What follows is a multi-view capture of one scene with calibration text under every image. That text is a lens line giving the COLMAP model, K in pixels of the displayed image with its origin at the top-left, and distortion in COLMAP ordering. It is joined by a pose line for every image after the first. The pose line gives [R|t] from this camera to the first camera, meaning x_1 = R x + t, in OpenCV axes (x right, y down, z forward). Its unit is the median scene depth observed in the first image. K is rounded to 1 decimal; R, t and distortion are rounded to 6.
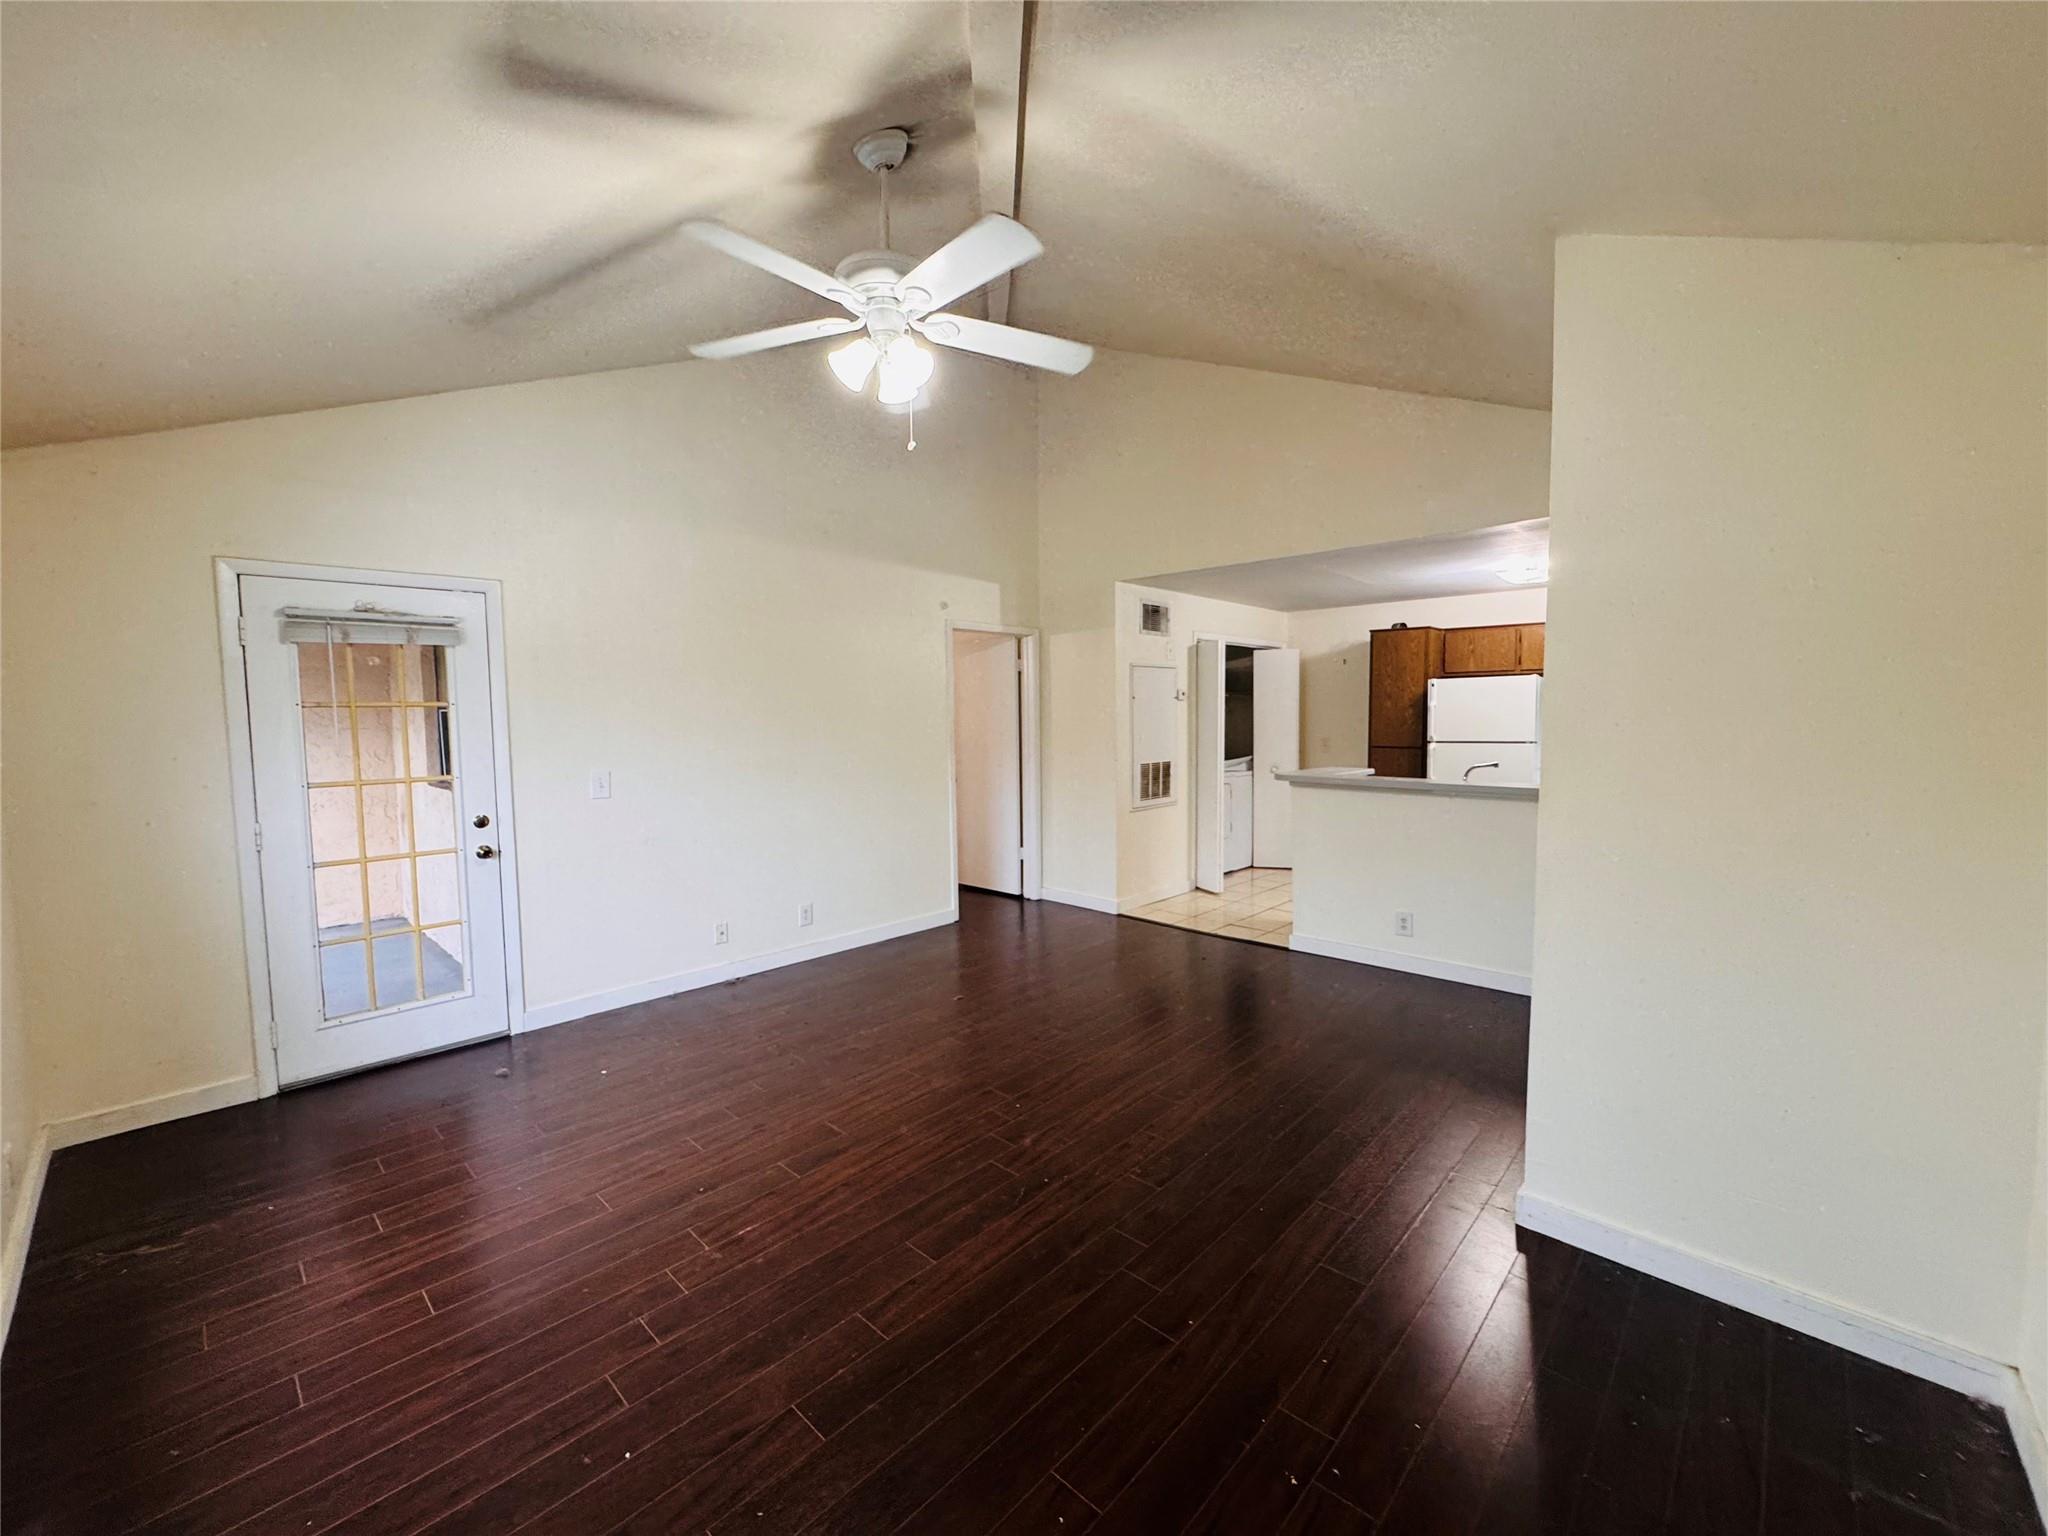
lens RADIAL K [[819.6, 0, 1015.2], [0, 819.6, 768.8], [0, 0, 1]] dist [-0.005012, 0.000720]
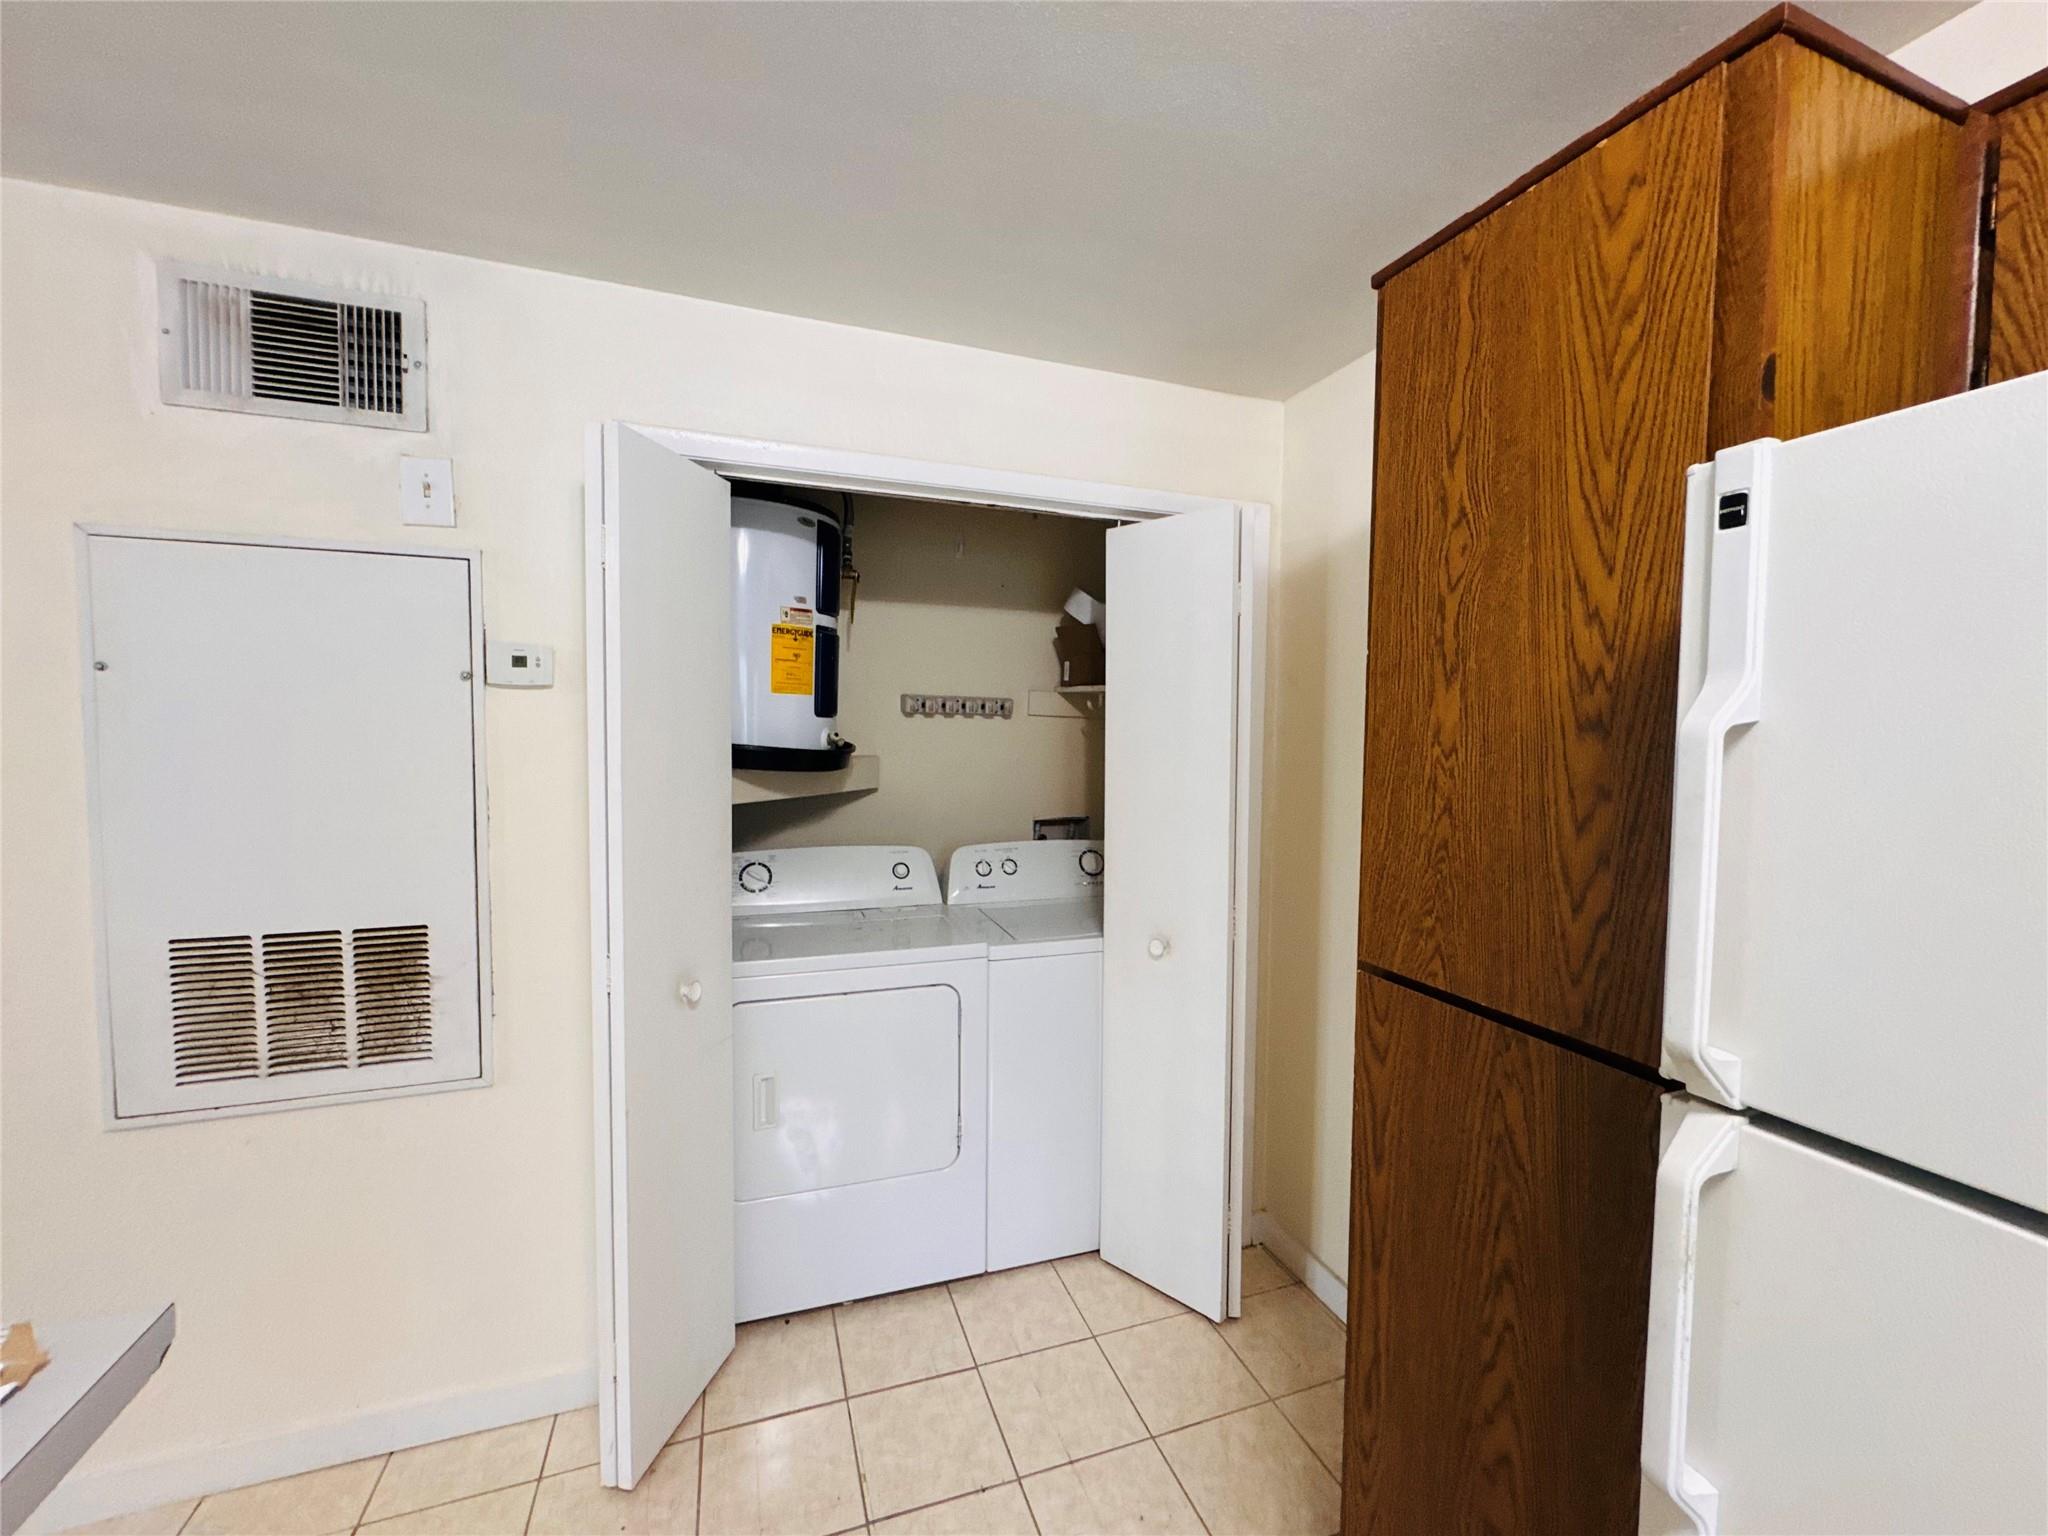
lens RADIAL K [[819.6, 0, 1022.9], [0, 819.6, 768.4], [0, 0, 1]] dist [-0.005012, 0.000720]
pose [[0.893273, 0.046076, -0.447147, 0.479473], [-0.057311, 0.998289, -0.011622, -0.066713], [0.445846, 0.036008, 0.894385, 0.878426]]
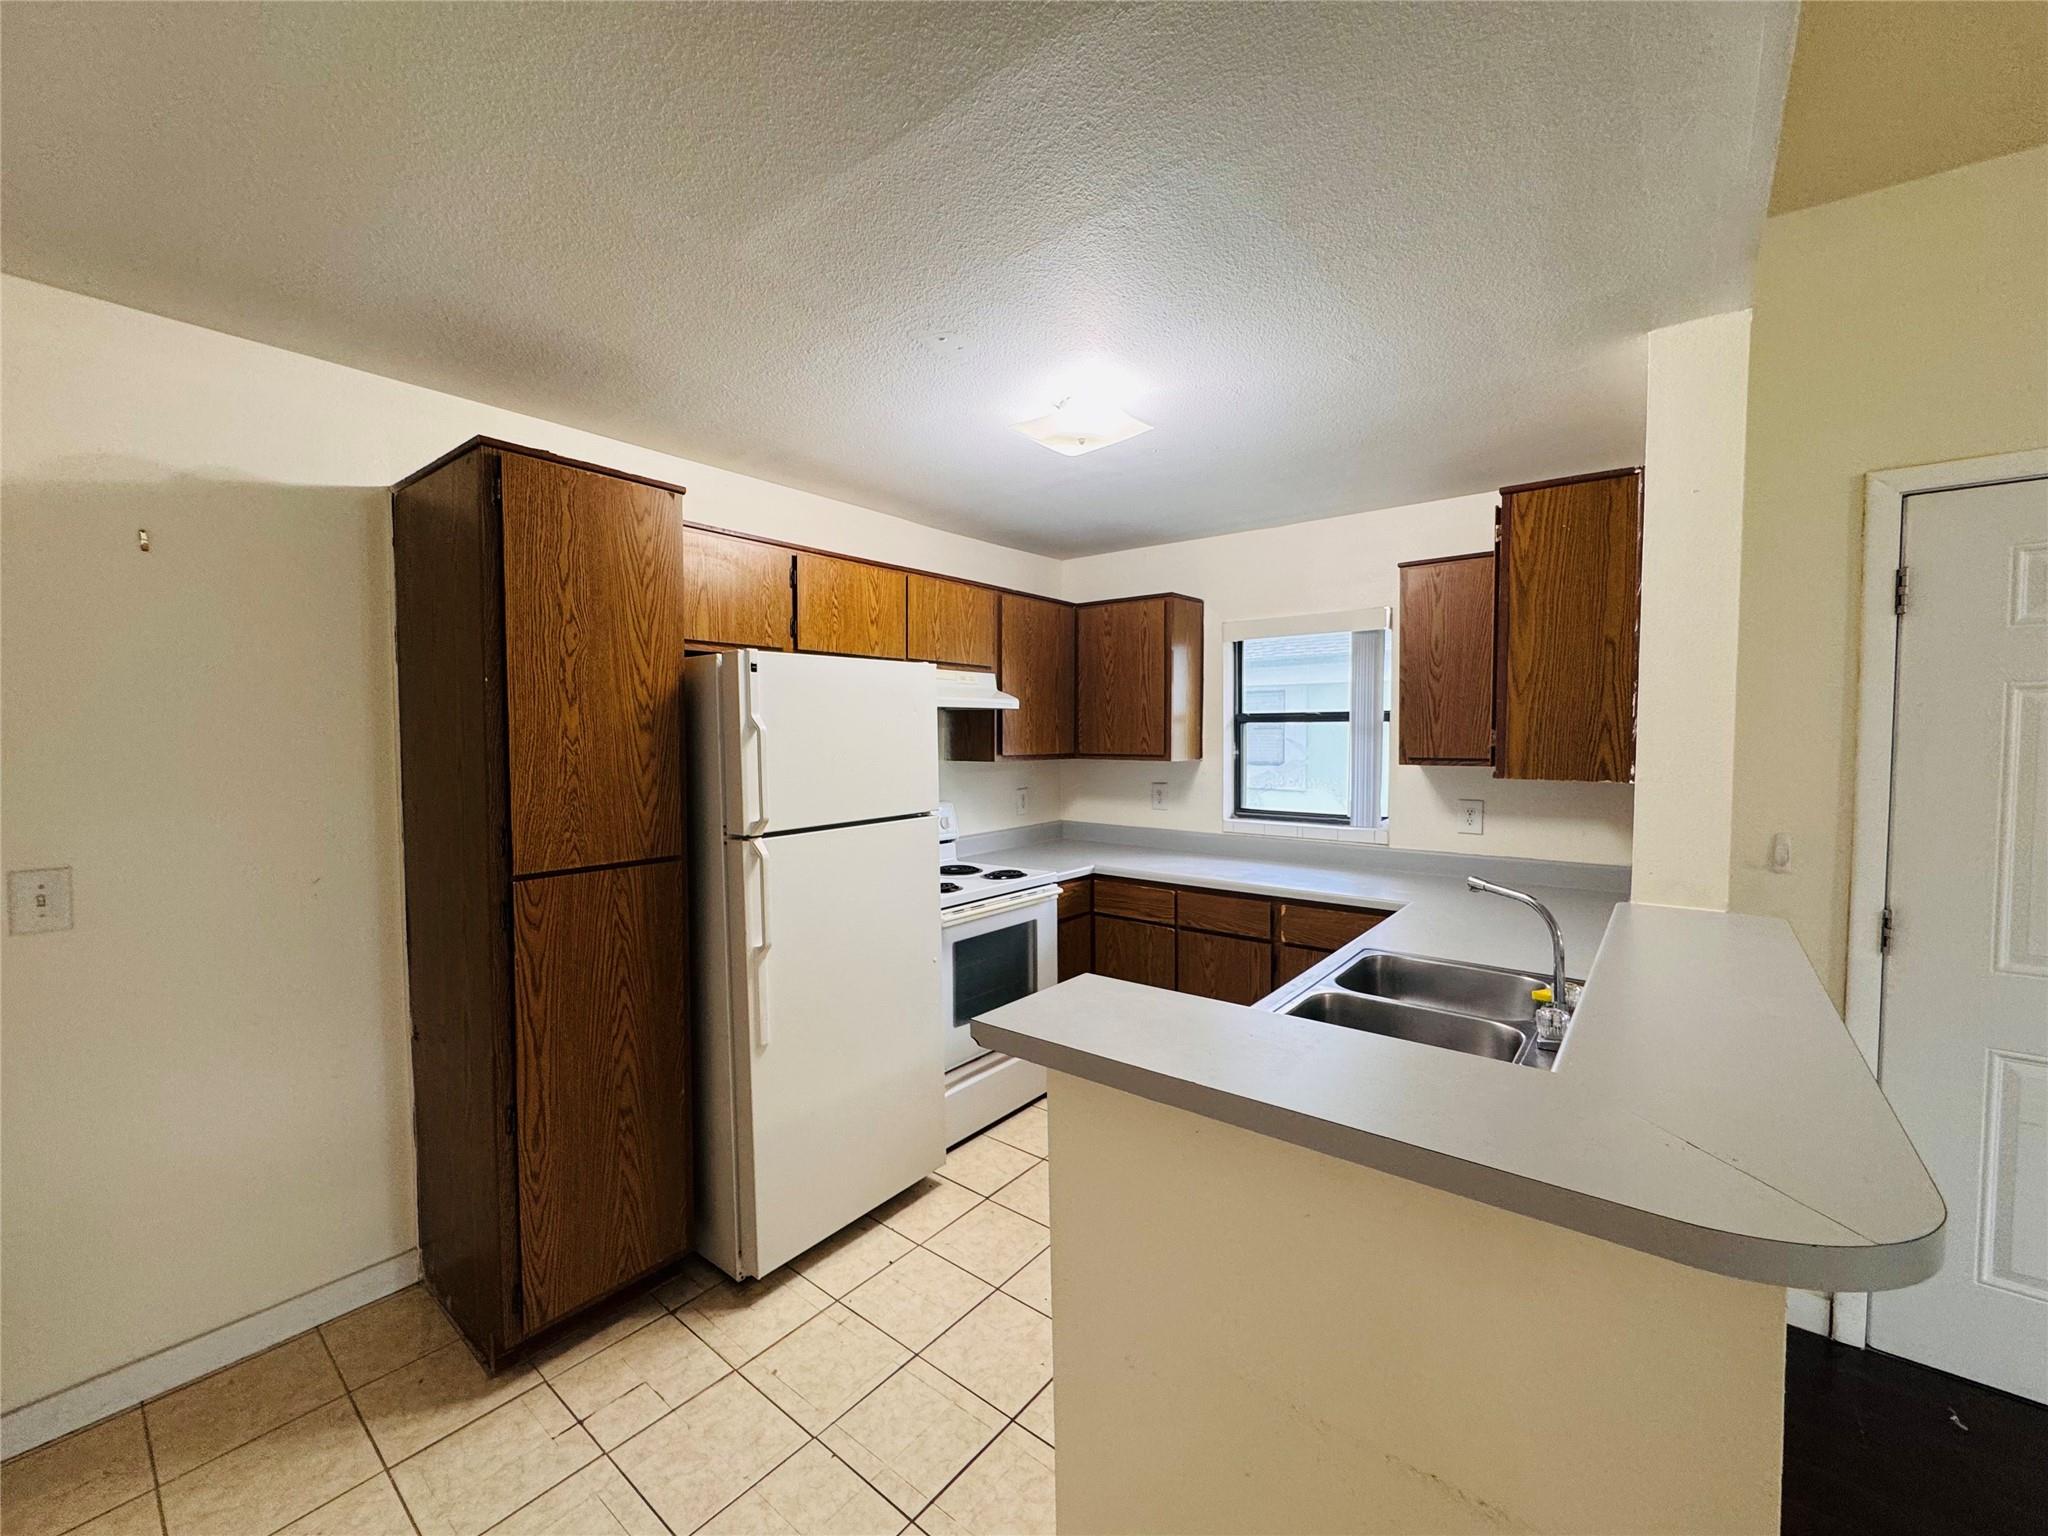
lens RADIAL K [[819.6, 0, 1017.3], [0, 819.6, 765.6], [0, 0, 1]] dist [-0.005012, 0.000720]
pose [[-0.078655, -0.032559, 0.996370, 0.167846], [0.075299, 0.996417, 0.038504, -0.066964], [-0.994054, 0.078055, -0.075921, 0.919085]]
